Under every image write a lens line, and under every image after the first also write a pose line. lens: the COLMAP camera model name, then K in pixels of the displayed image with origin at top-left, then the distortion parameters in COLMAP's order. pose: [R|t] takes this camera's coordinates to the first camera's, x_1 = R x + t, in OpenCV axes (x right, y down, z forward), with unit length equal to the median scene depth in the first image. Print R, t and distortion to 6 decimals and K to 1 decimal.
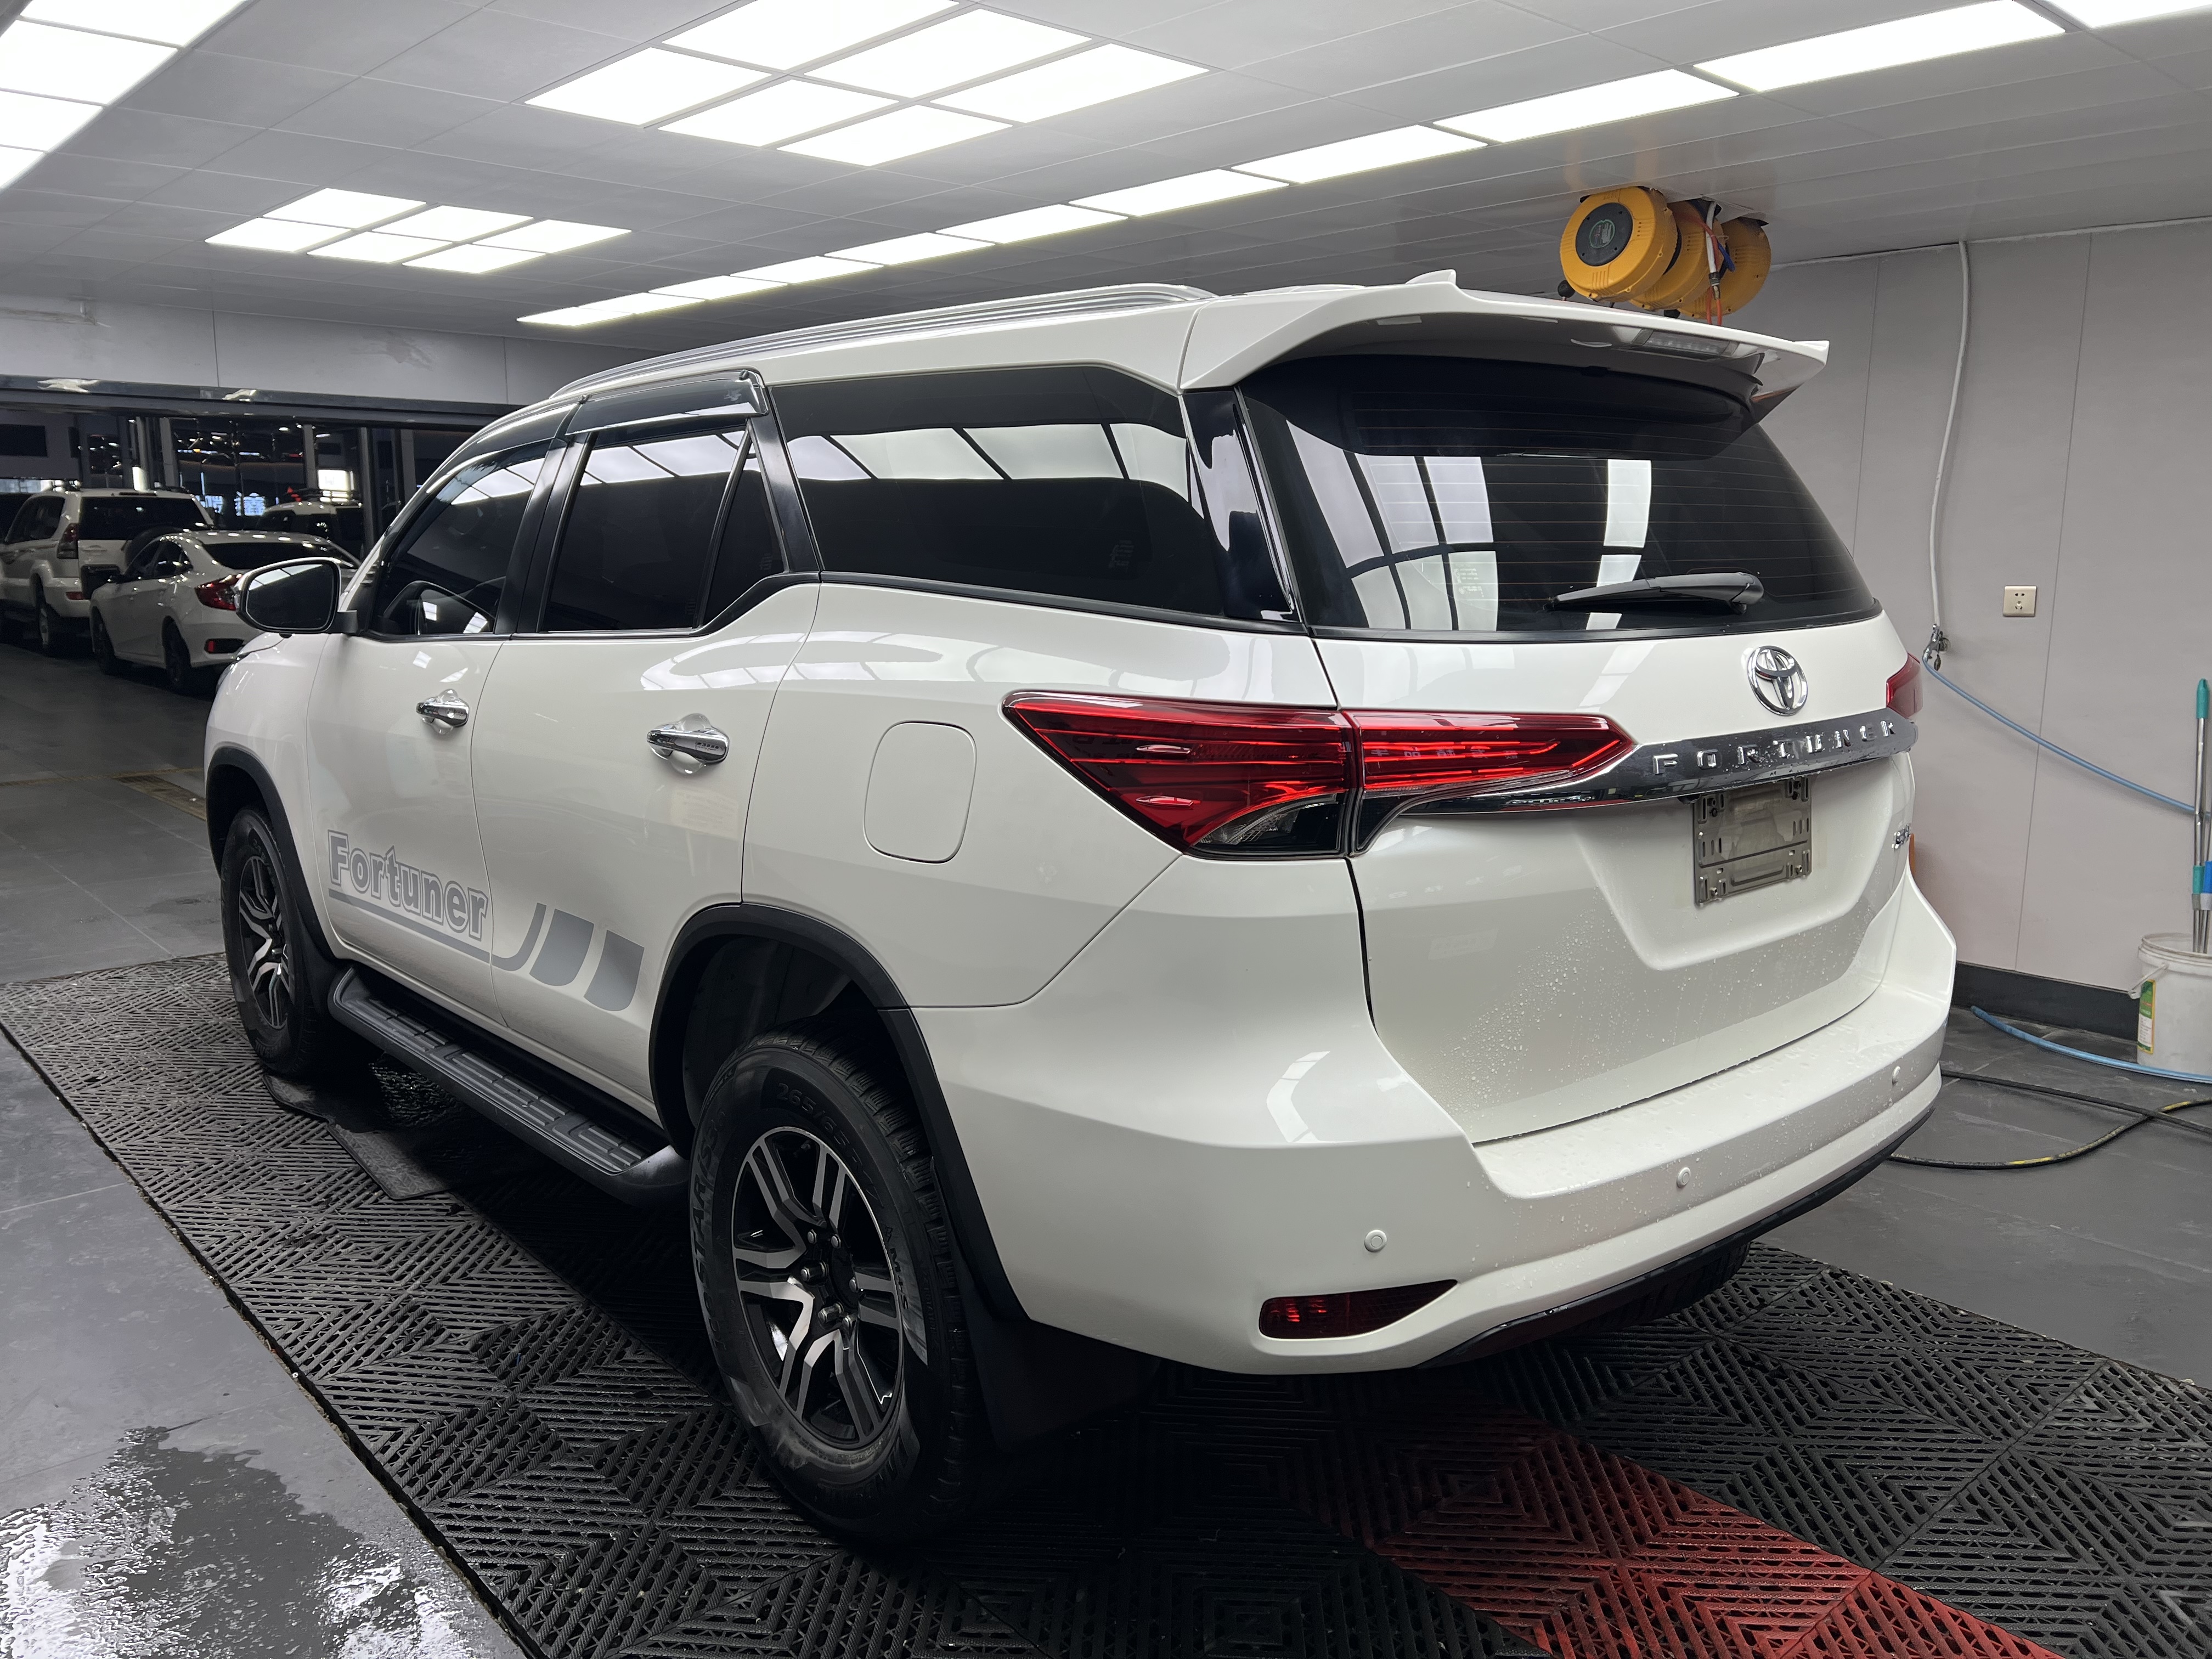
lens RADIAL K [[1652.3, 0, 1106.0], [0, 1652.3, 829.5], [0, 0, 1]] dist [0.046240, -0.057928]
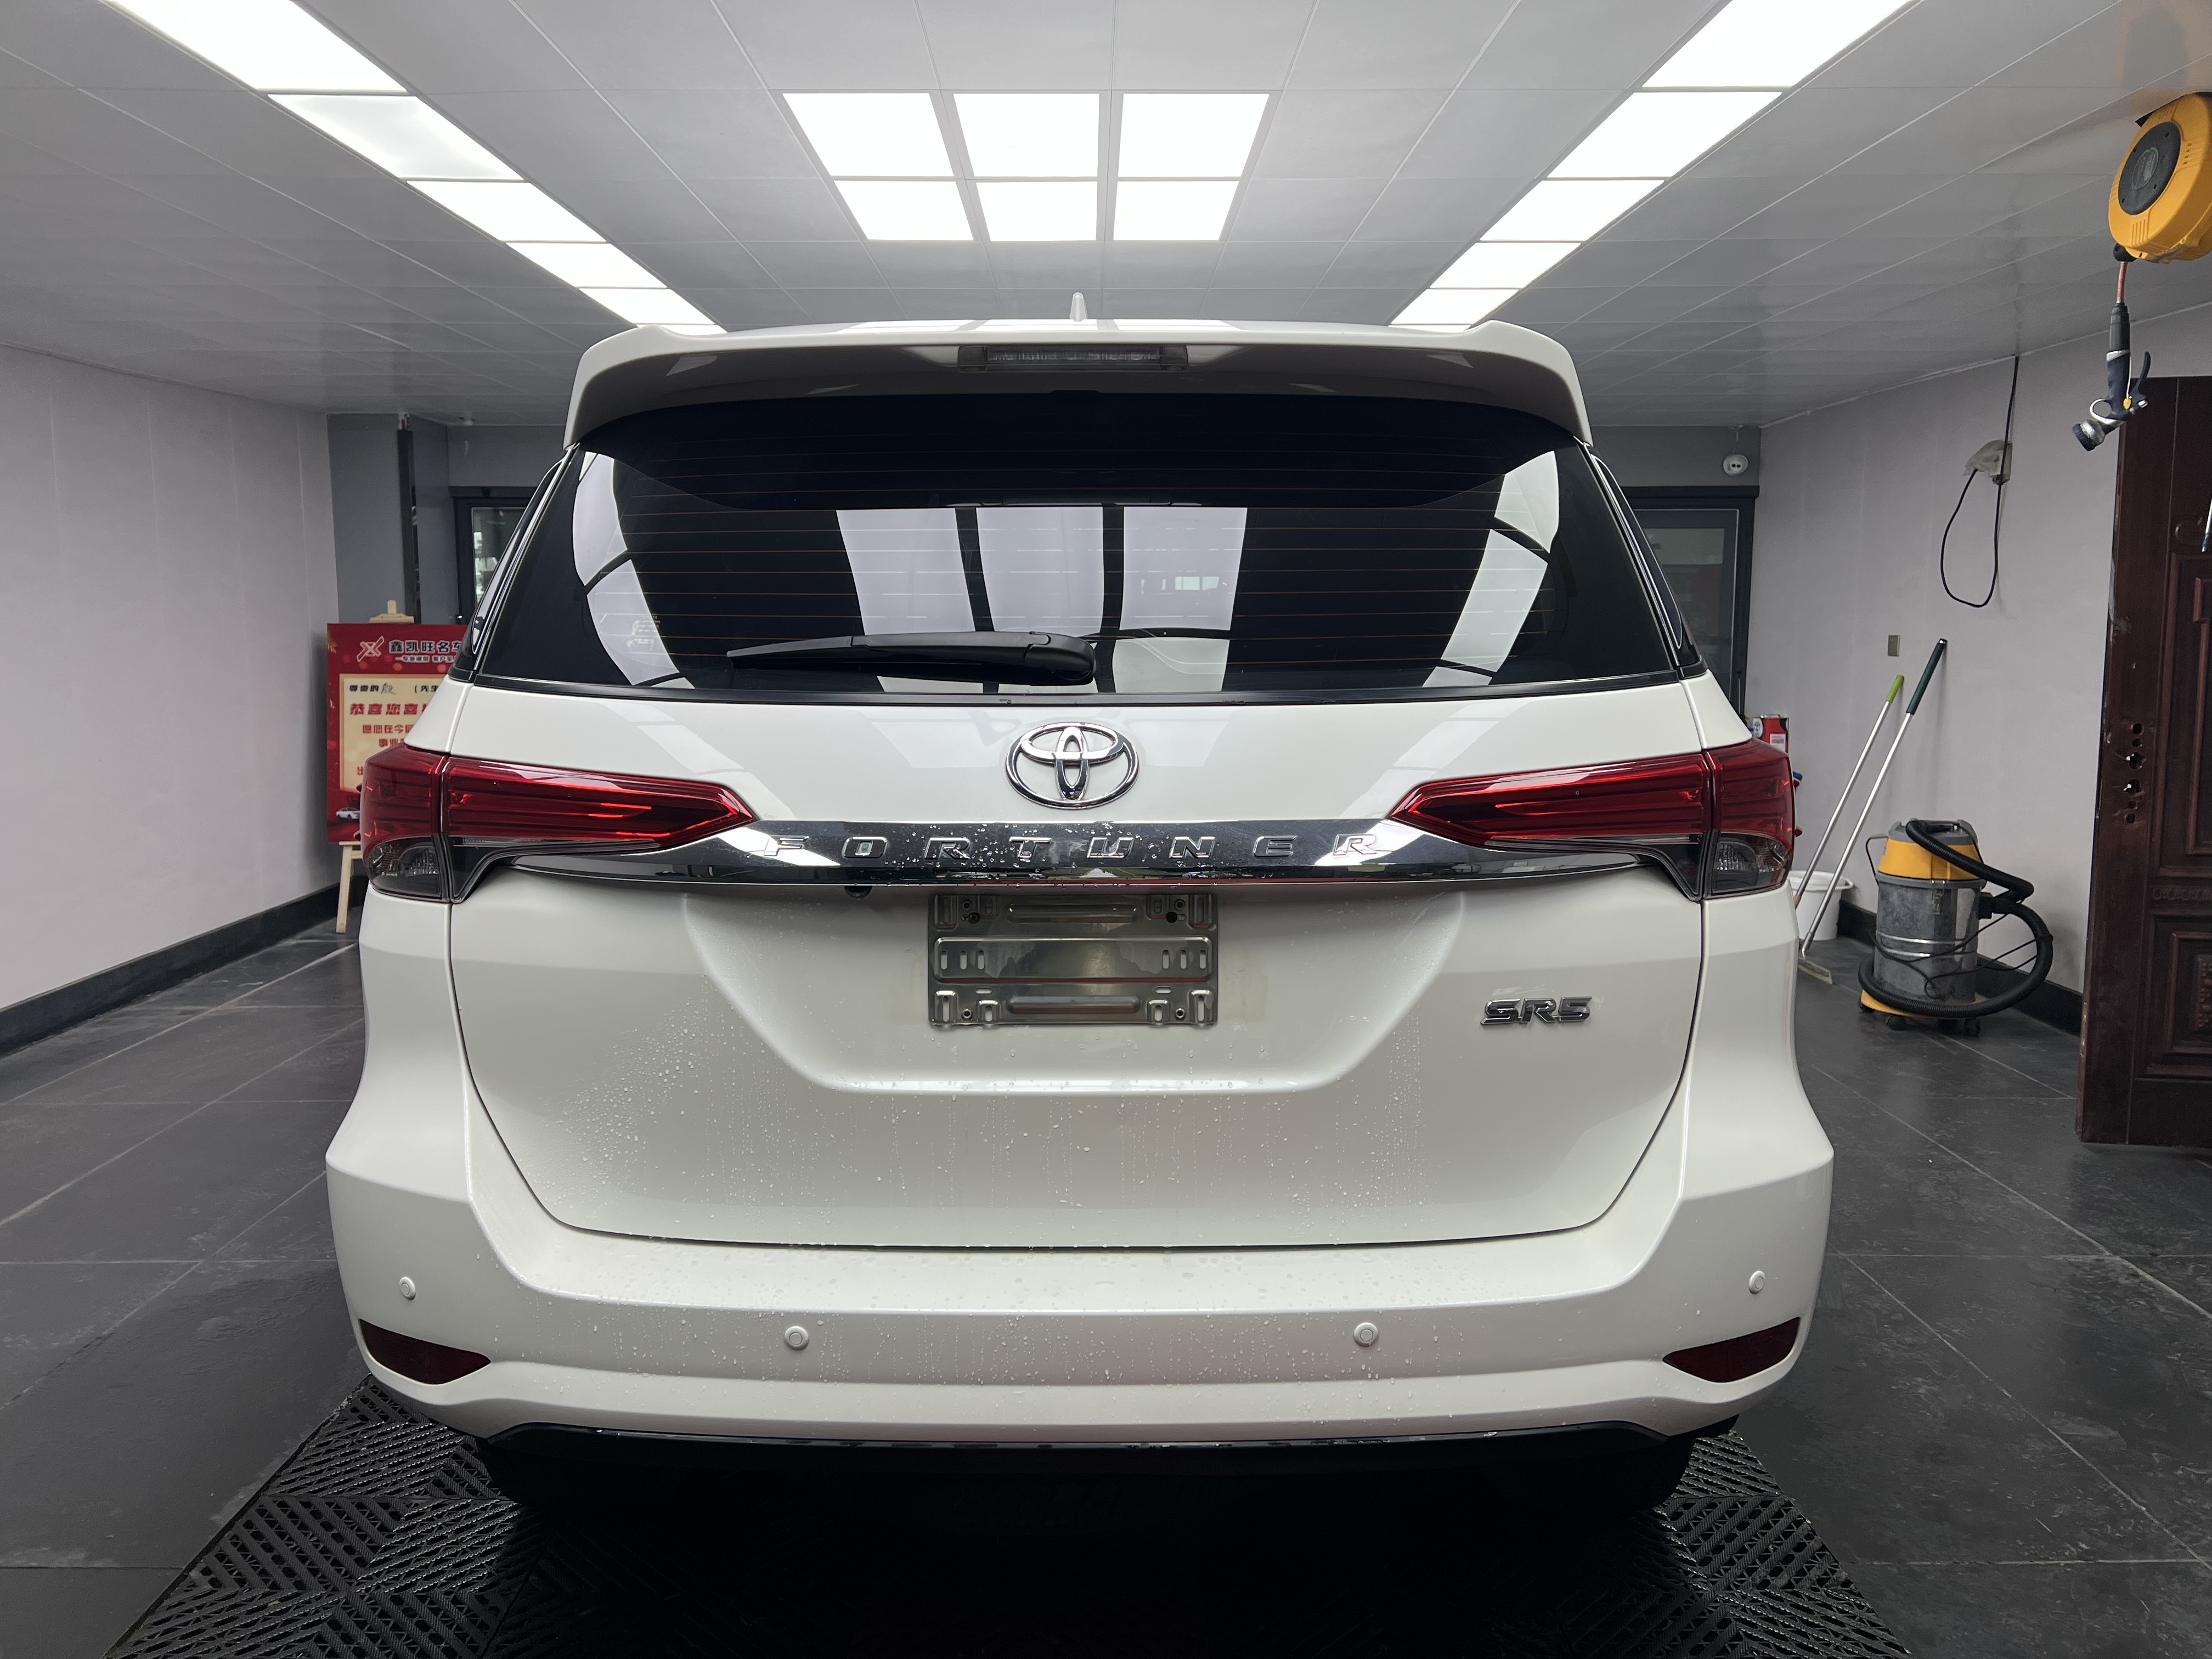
lens RADIAL K [[1652.3, 0, 1106.0], [0, 1652.3, 829.5], [0, 0, 1]] dist [0.046240, -0.057928]
pose [[0.750502, 0.077895, -0.656261, 0.955689], [-0.108852, 0.994037, -0.006496, -0.056816], [0.651842, 0.076311, 0.754506, 0.426038]]
